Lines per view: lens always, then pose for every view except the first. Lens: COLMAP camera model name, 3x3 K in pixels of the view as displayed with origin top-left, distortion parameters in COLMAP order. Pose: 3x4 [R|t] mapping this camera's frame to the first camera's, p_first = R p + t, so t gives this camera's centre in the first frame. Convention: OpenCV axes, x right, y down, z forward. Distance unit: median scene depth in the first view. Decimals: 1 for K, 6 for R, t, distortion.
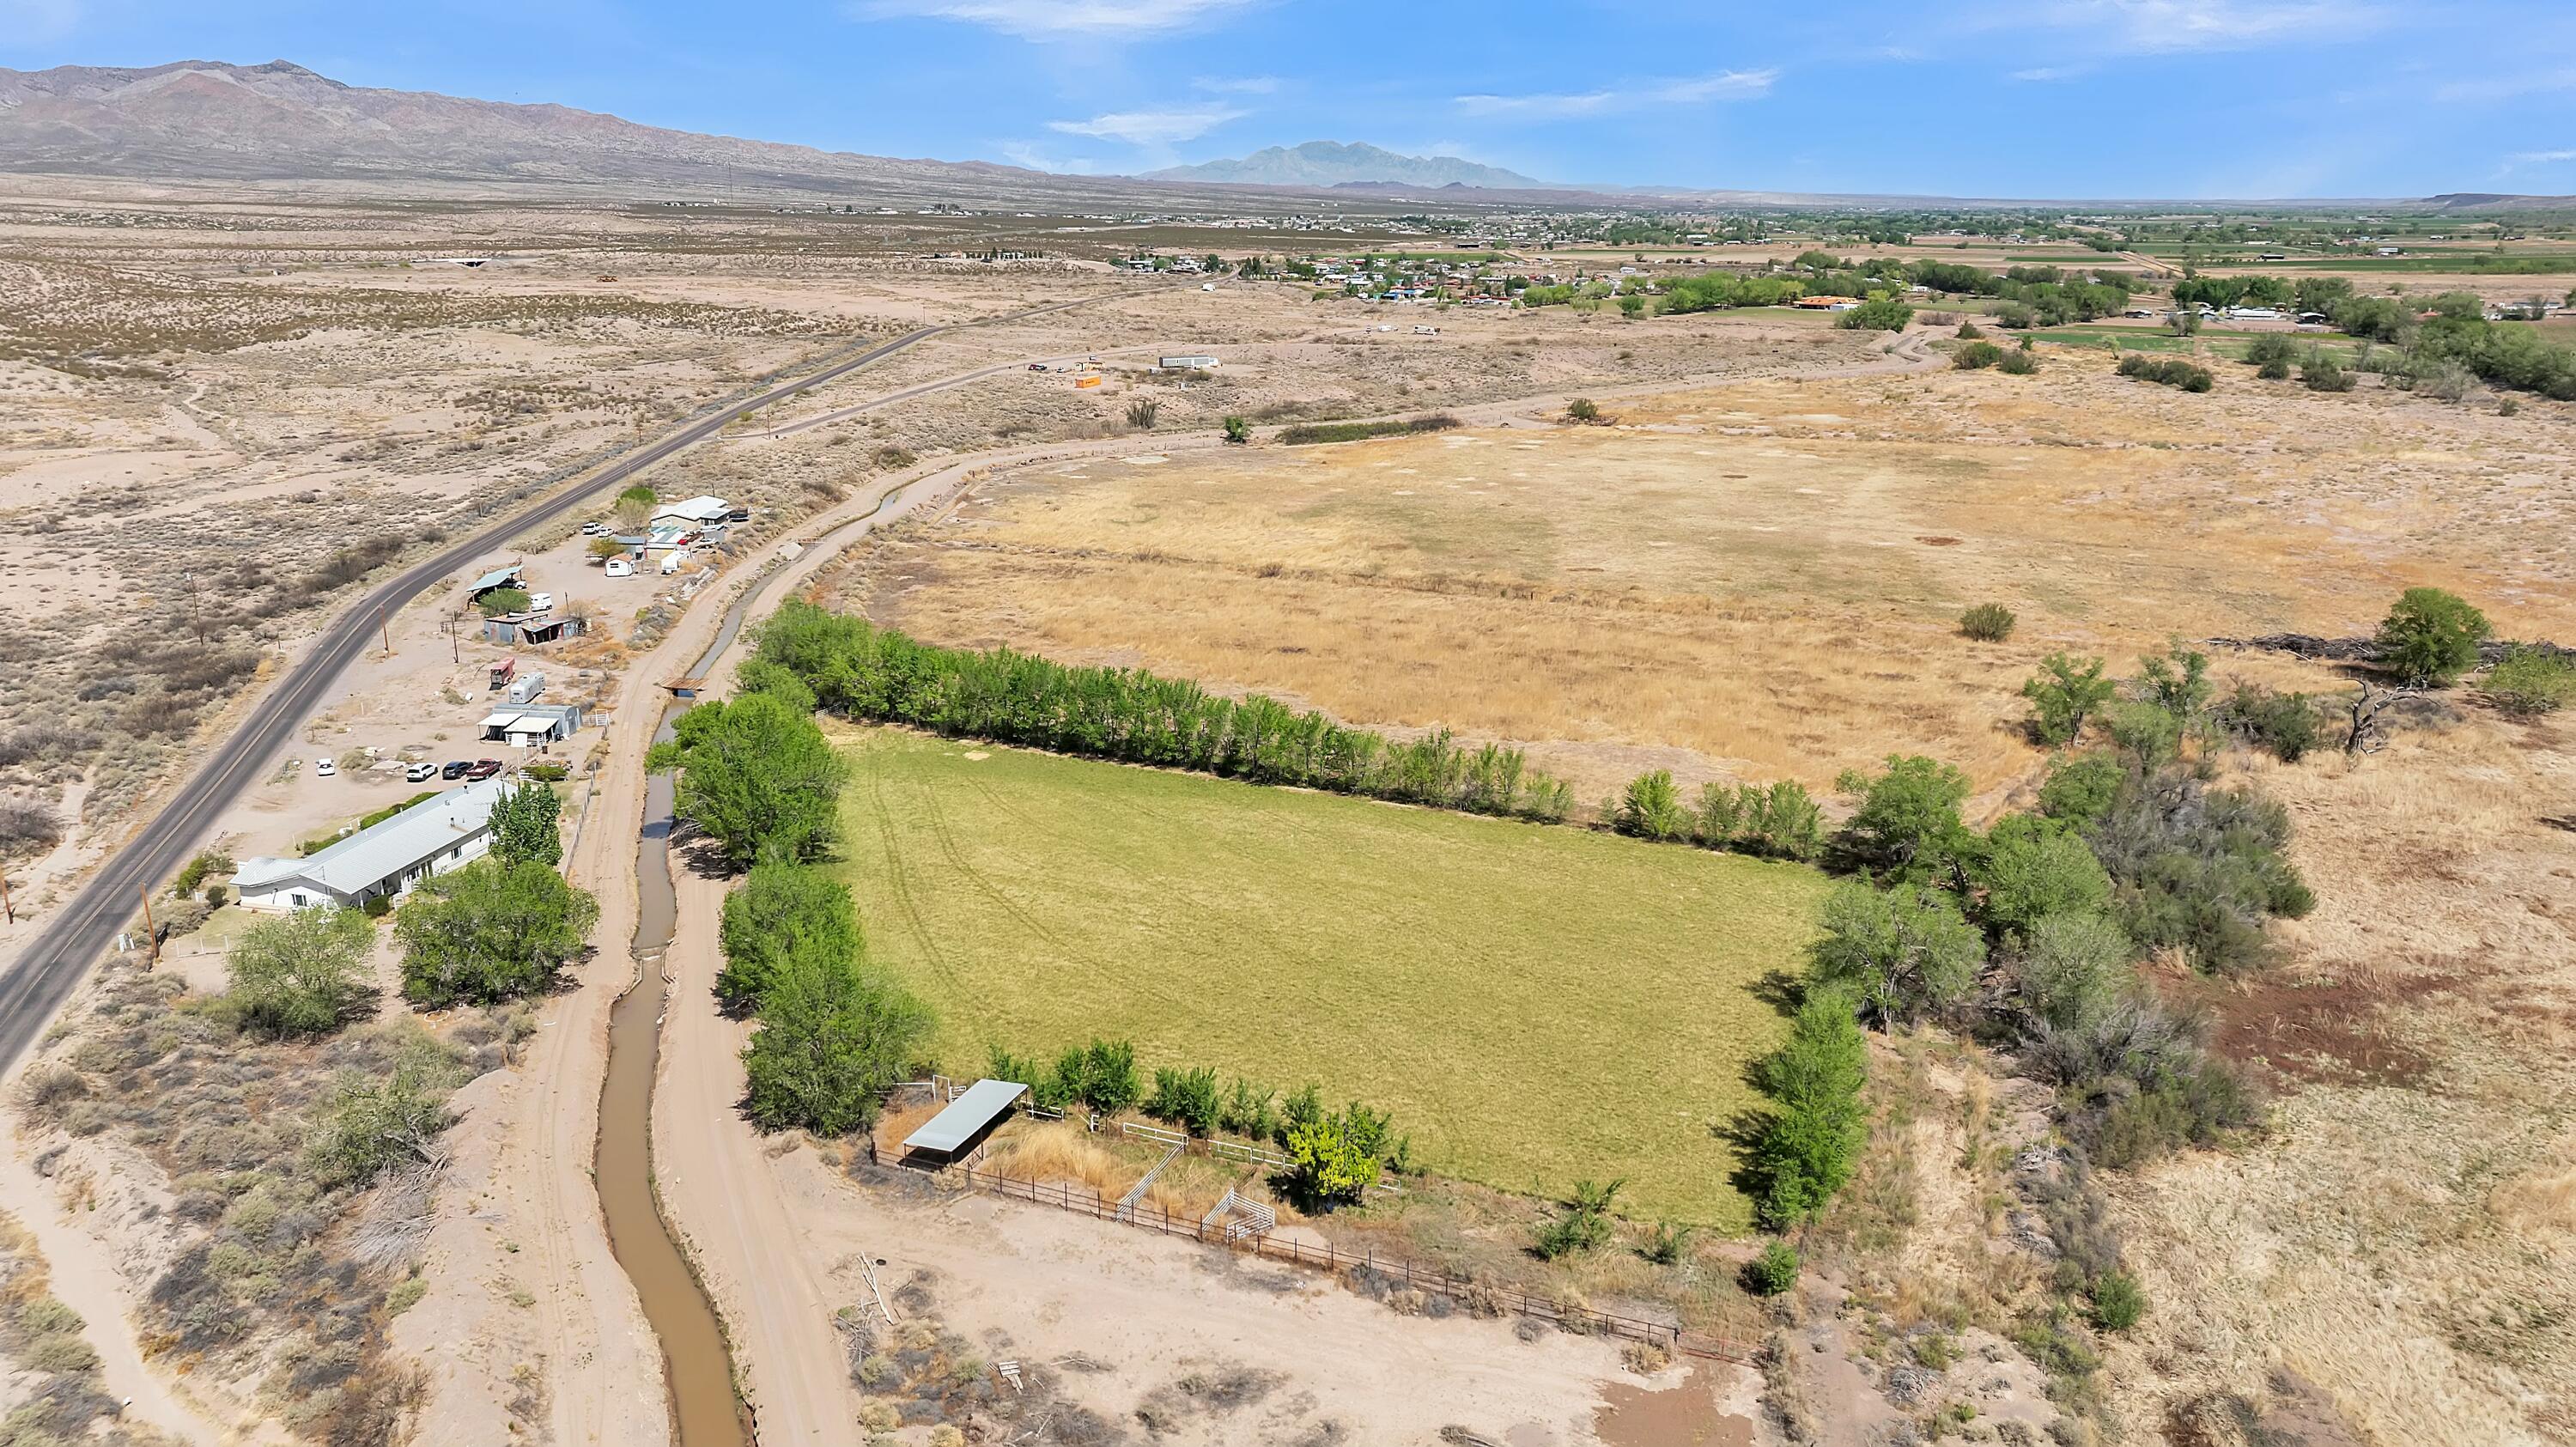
lens RADIAL K [[1809.2, 0, 1299.4], [0, 1809.2, 699.0], [0, 0, 1]] dist [-0.036107, 0.034920]
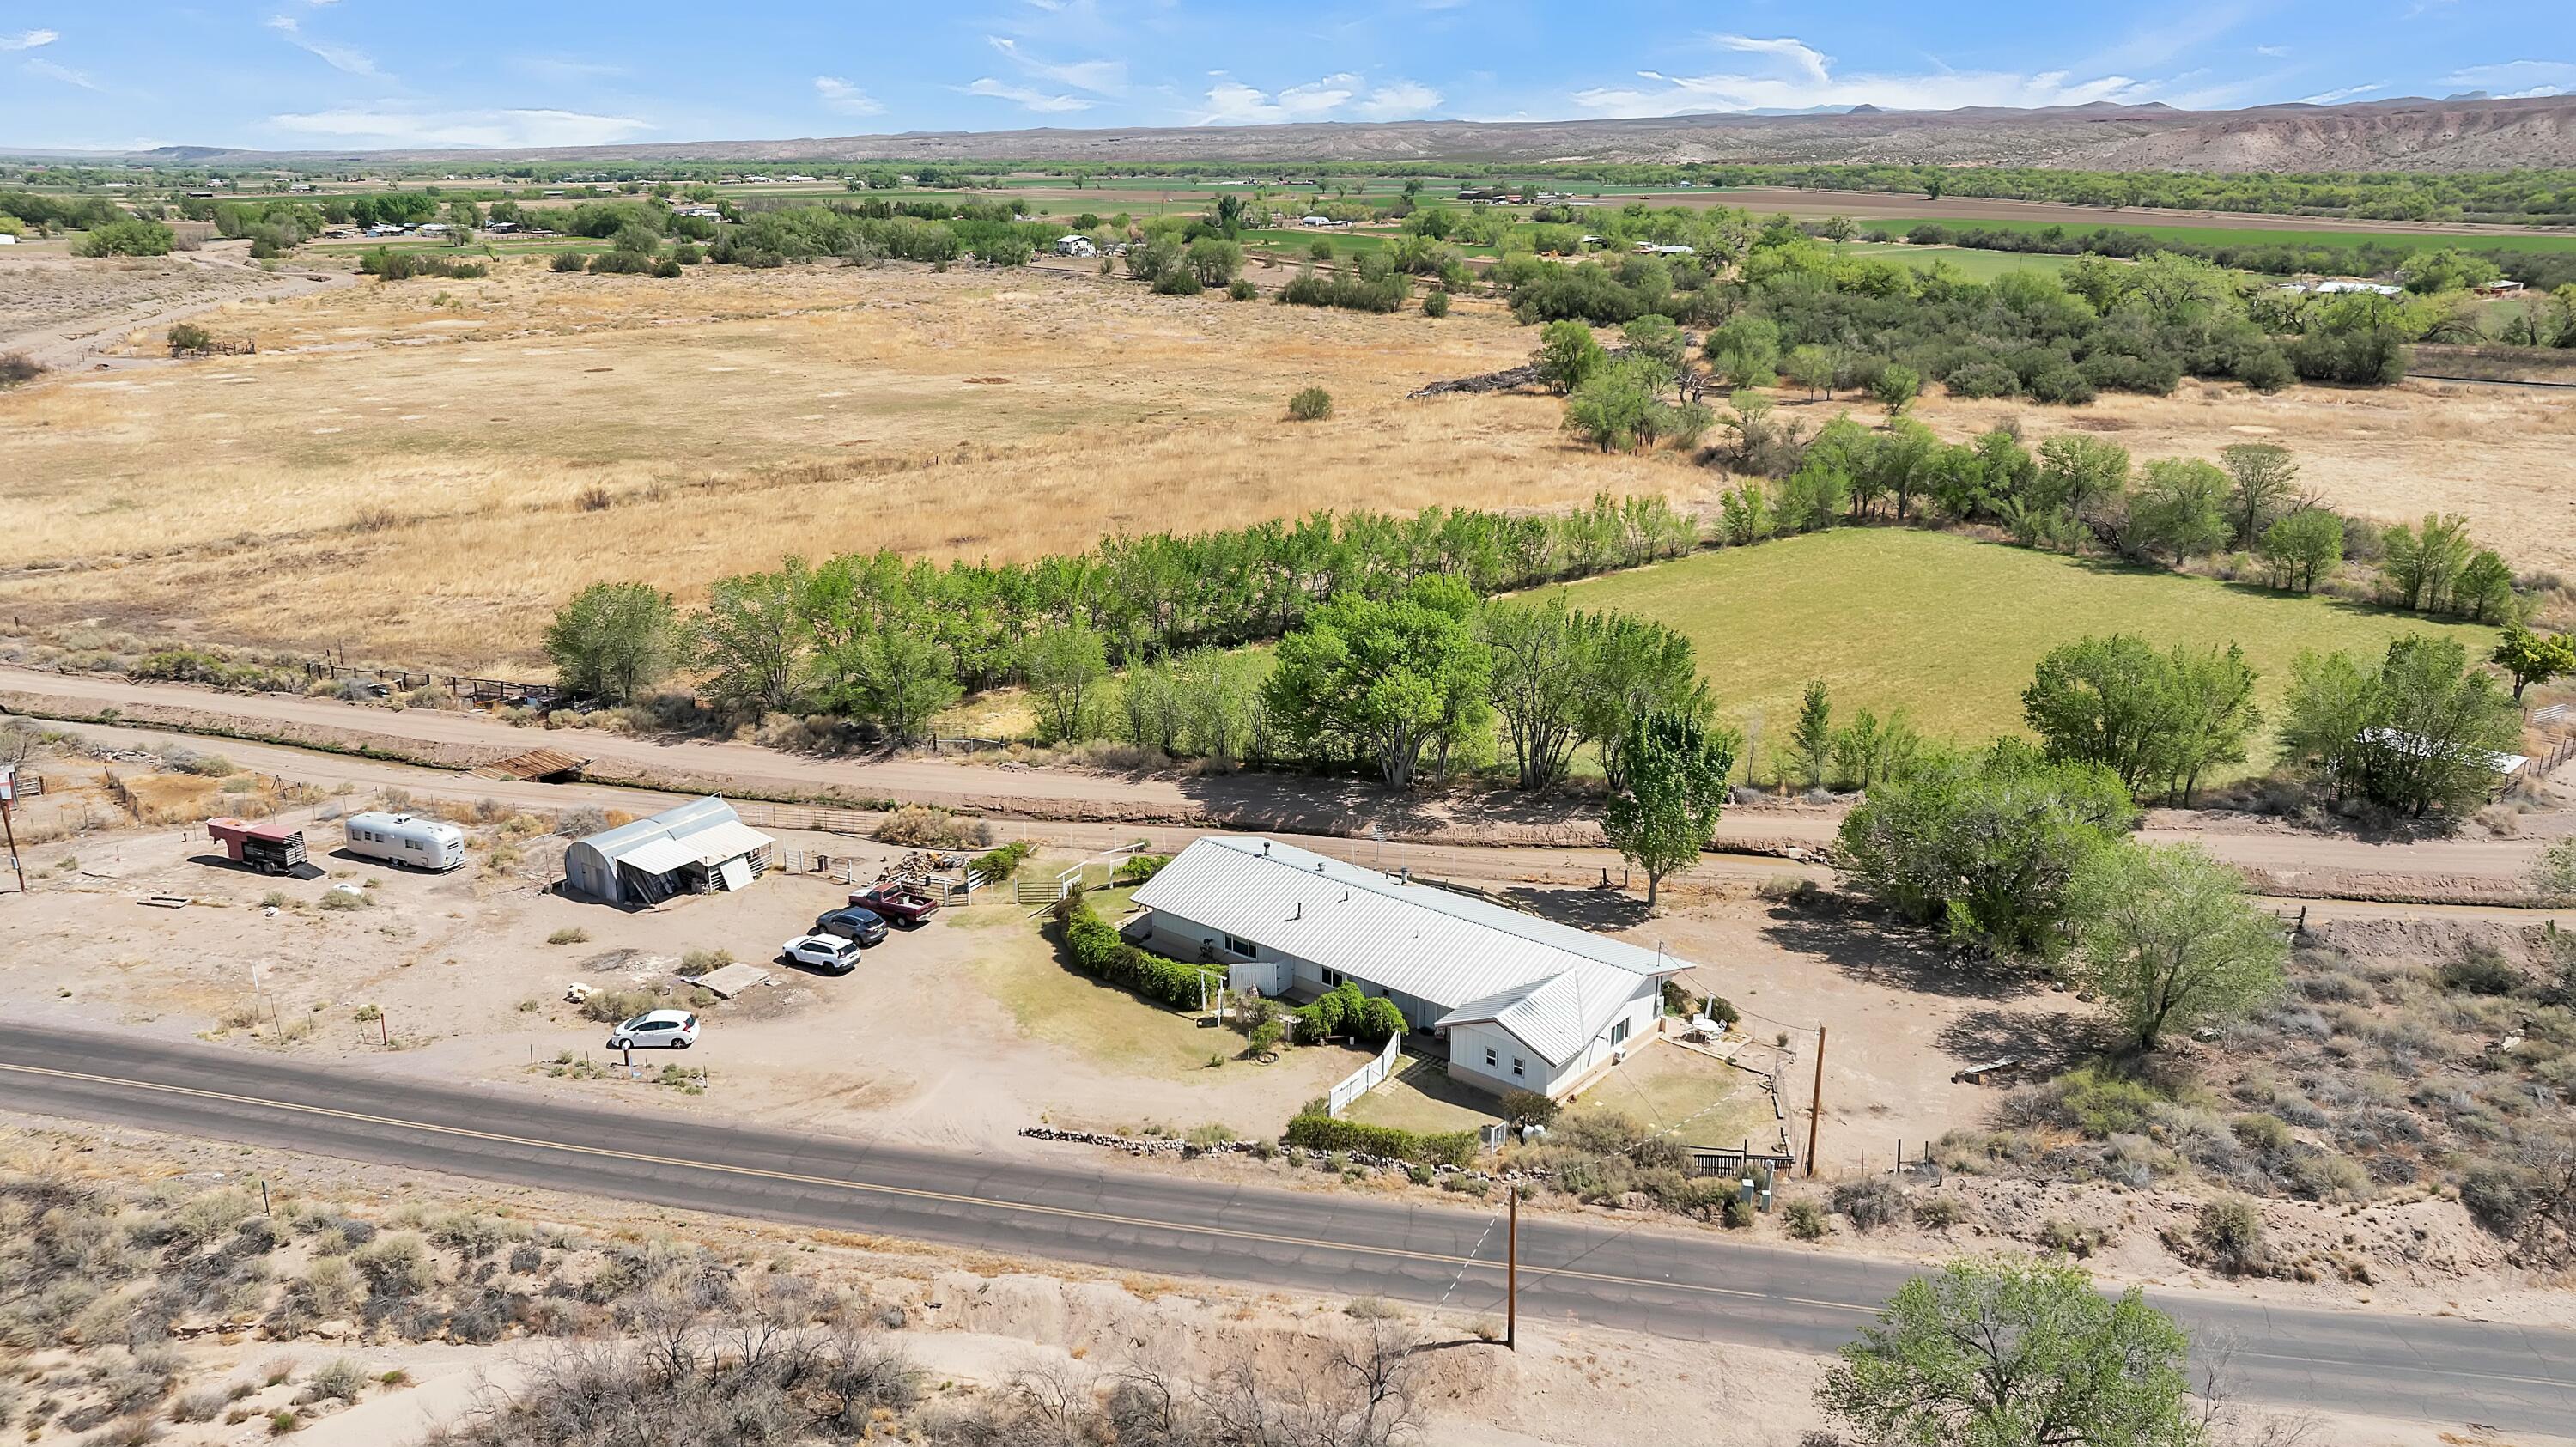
lens RADIAL K [[1809.2, 0, 1288.0], [0, 1809.2, 669.3], [0, 0, 1]] dist [-0.036107, 0.034920]
pose [[0.454468, -0.246034, 0.856111, -0.619234], [0.238159, 0.959671, 0.149369, -0.056122], [-0.858335, 0.136008, 0.494735, 0.484301]]
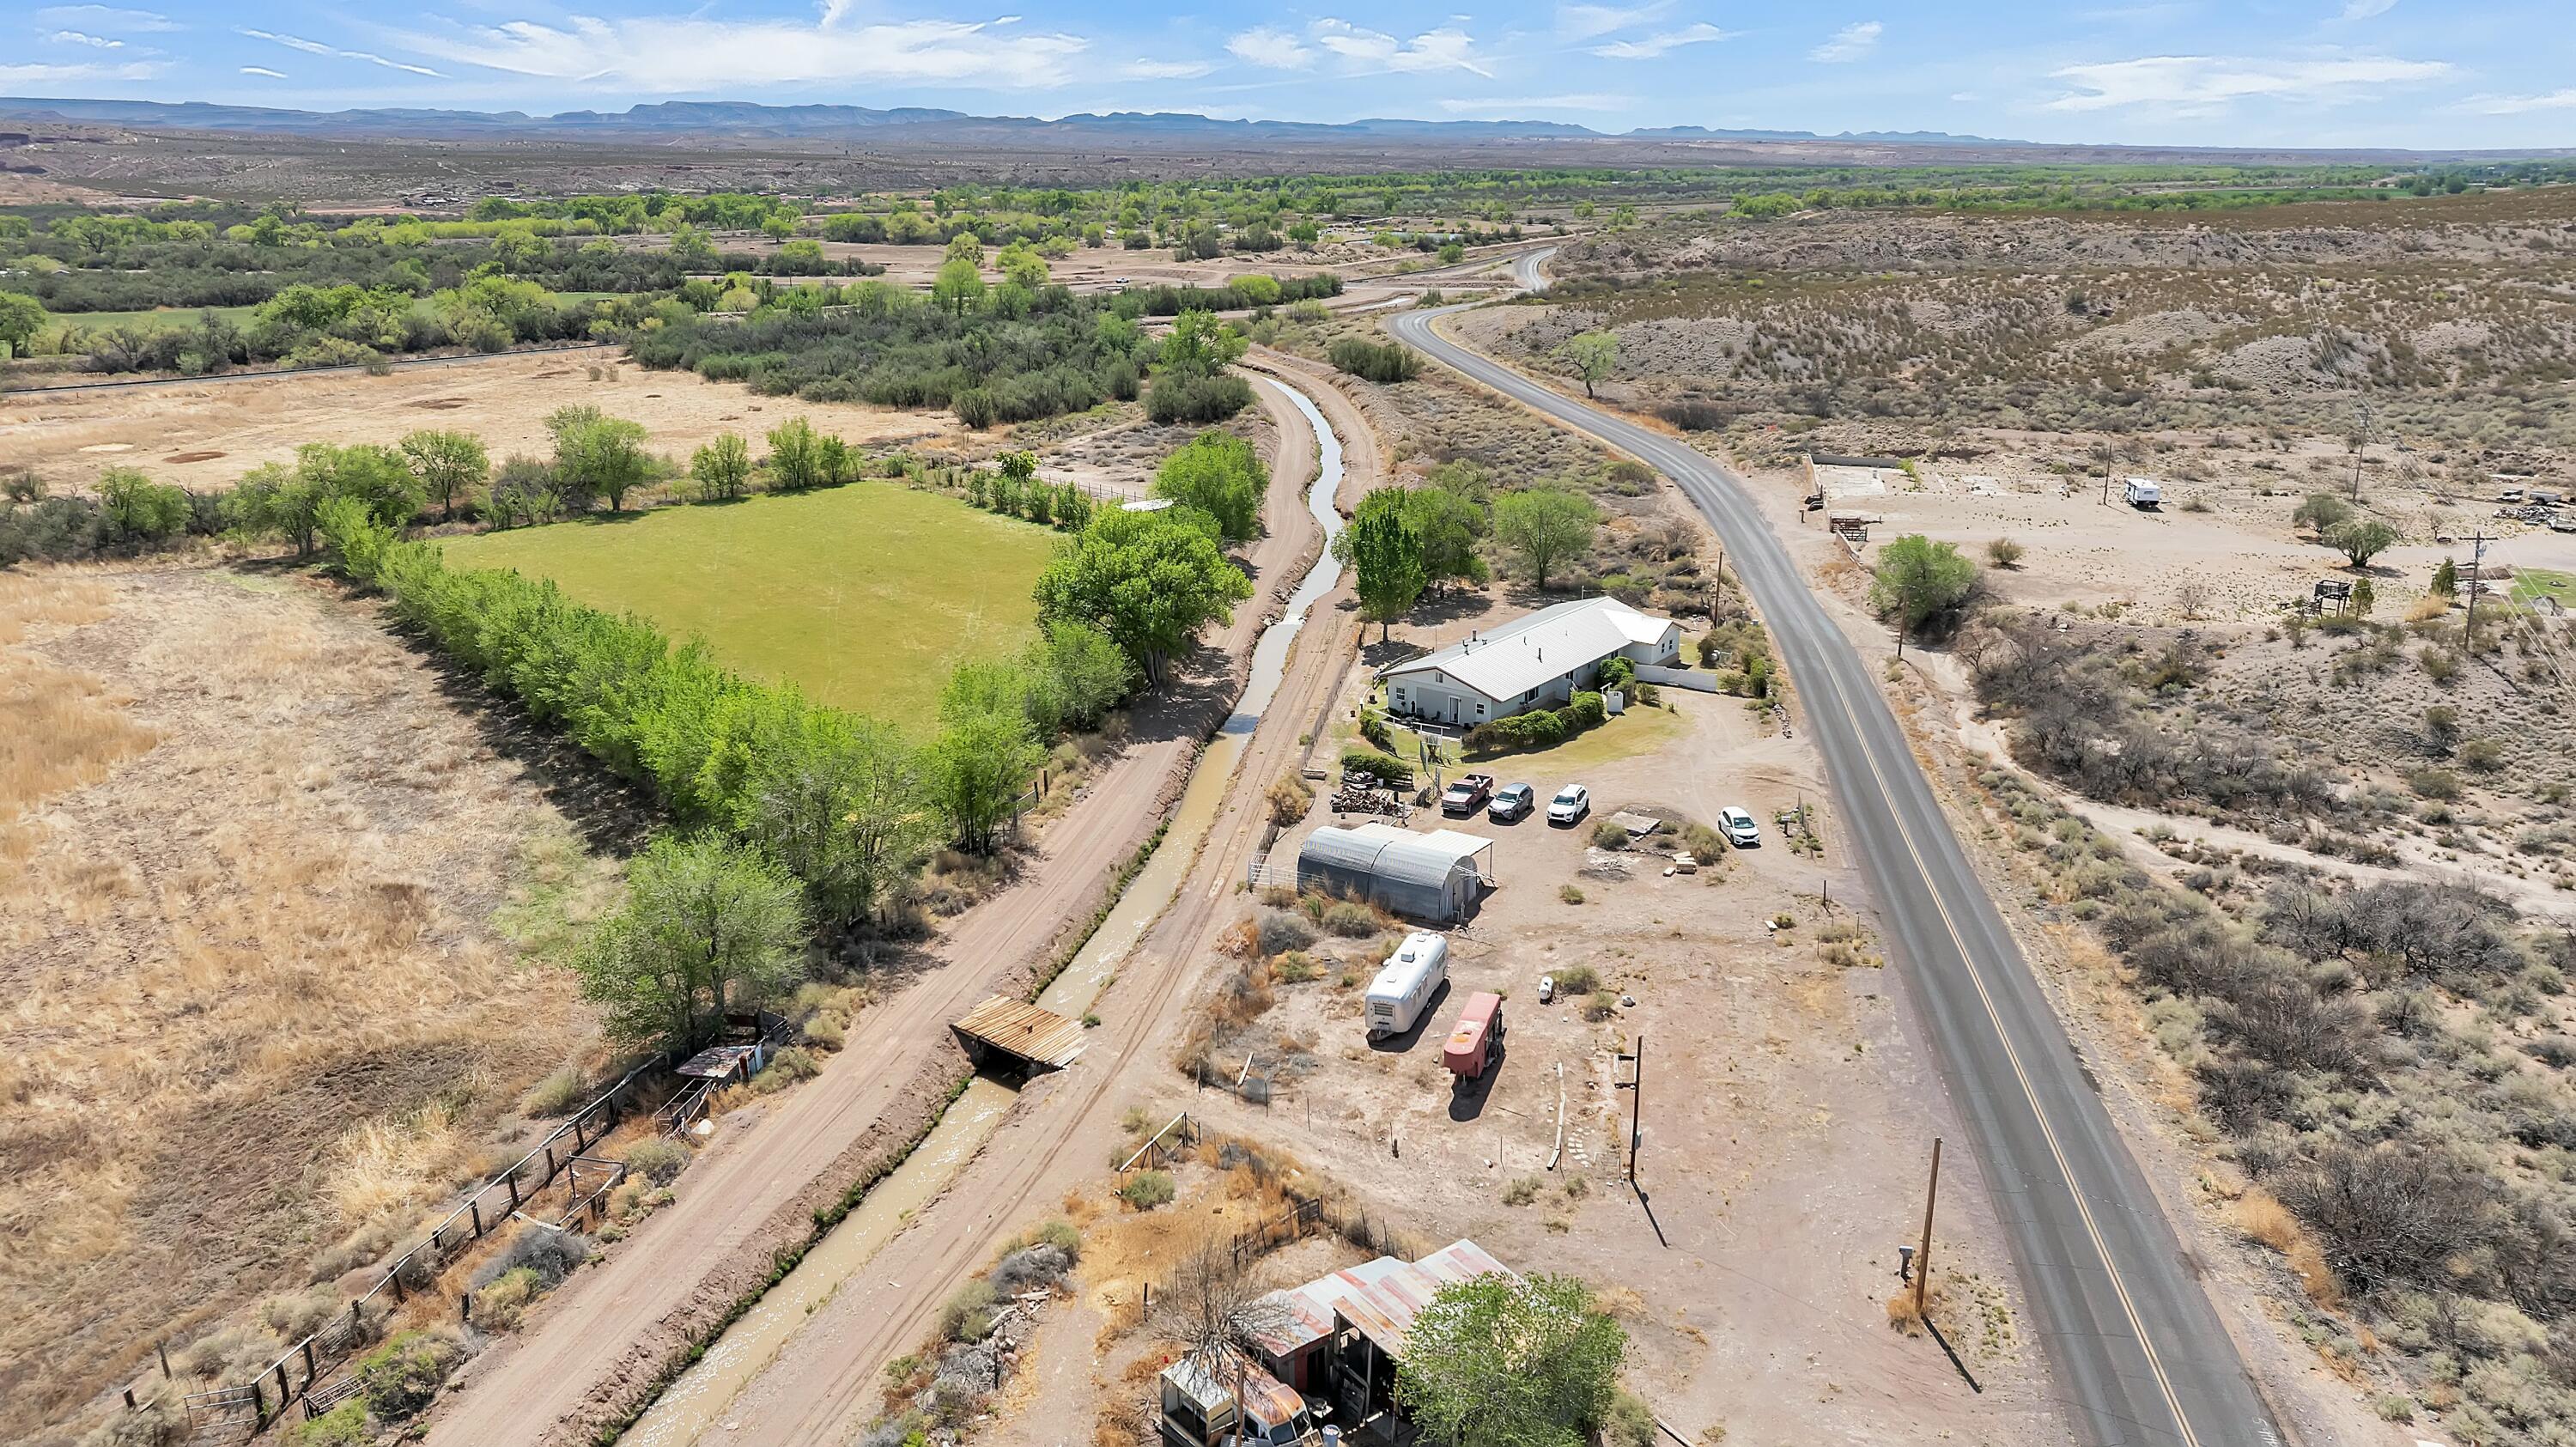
lens RADIAL K [[1809.2, 0, 1283.0], [0, 1809.2, 717.2], [0, 0, 1]] dist [-0.036107, 0.034920]
pose [[-0.905746, -0.120631, 0.406292, -0.480076], [0.116323, 0.851069, 0.512007, -0.223143], [-0.407546, 0.511009, -0.756819, 1.104041]]
